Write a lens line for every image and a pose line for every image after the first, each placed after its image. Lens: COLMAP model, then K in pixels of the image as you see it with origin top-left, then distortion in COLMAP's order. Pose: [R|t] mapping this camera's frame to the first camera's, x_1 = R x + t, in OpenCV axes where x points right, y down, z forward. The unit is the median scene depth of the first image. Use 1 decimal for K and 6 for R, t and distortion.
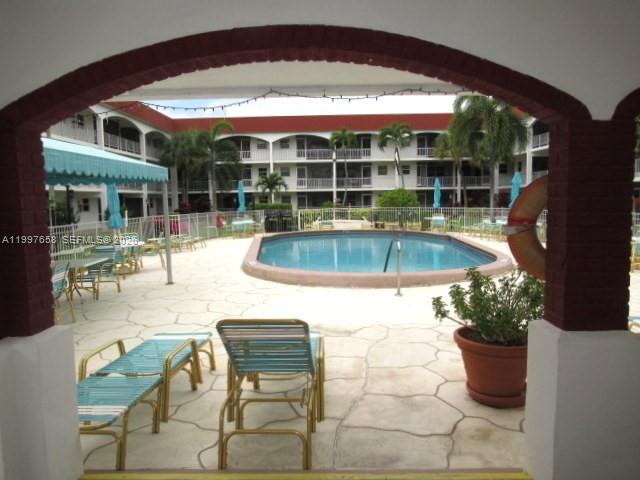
lens RADIAL K [[480.8, 0, 320.0], [0, 480.8, 240.0], [0, 0, 1]] dist [0.000032, -0.000189]
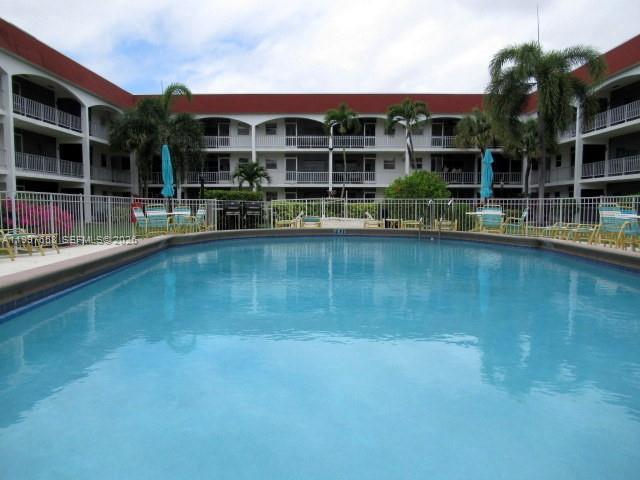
lens RADIAL K [[480.8, 0, 320.0], [0, 480.8, 240.0], [0, 0, 1]] dist [0.000032, -0.000189]
pose [[0.999836, 0.018122, -0.000409, 0.014671], [-0.018126, 0.999712, -0.015734, 0.001580], [0.000124, 0.015739, 0.999876, 0.184315]]
